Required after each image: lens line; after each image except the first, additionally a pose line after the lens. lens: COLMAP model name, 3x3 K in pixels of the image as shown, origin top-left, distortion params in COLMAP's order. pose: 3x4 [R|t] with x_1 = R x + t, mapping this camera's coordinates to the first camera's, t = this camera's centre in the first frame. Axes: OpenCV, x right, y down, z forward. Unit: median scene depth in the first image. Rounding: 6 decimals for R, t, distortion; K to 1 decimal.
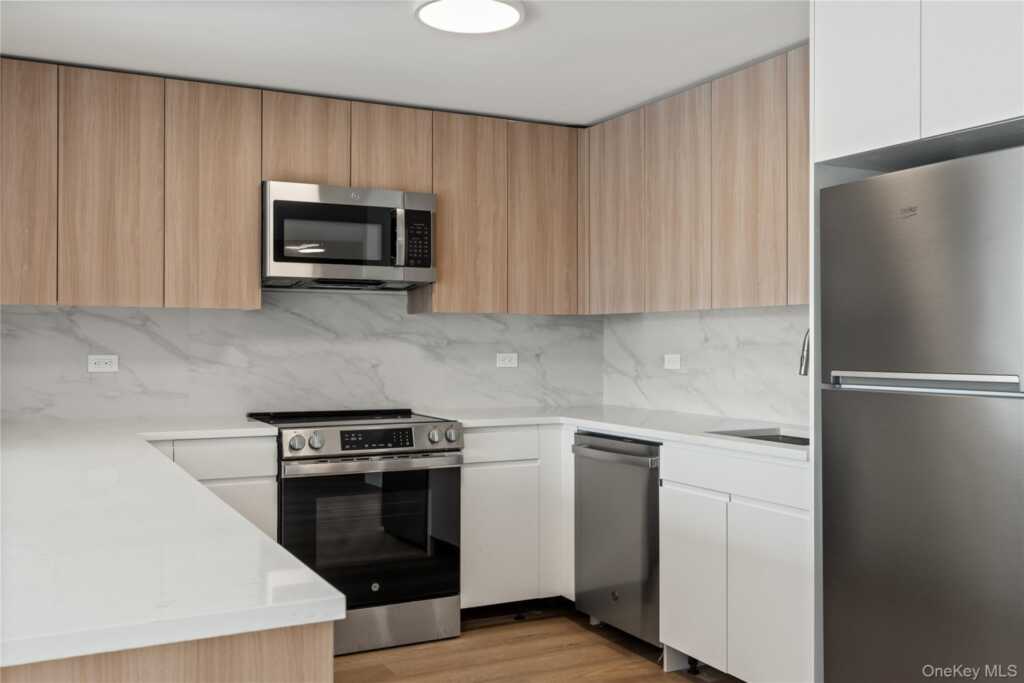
lens RADIAL K [[943.6, 0, 509.5], [0, 943.6, 336.1], [0, 0, 1]] dist [0.060242, 0.000000]
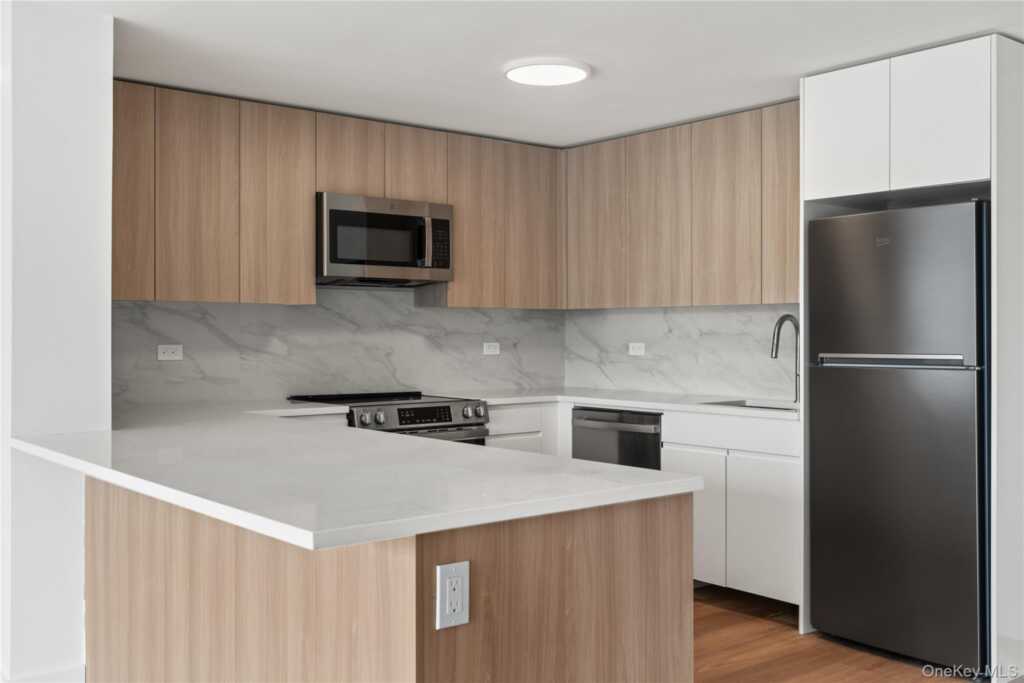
lens RADIAL K [[999.6, 0, 513.8], [0, 999.6, 344.4], [0, 0, 1]] dist [0.055989, 0.000000]
pose [[0.976043, -0.003749, 0.217543, -0.288078], [-0.000197, 0.999836, 0.018117, -0.002002], [-0.217576, -0.017726, 0.975883, -0.227429]]
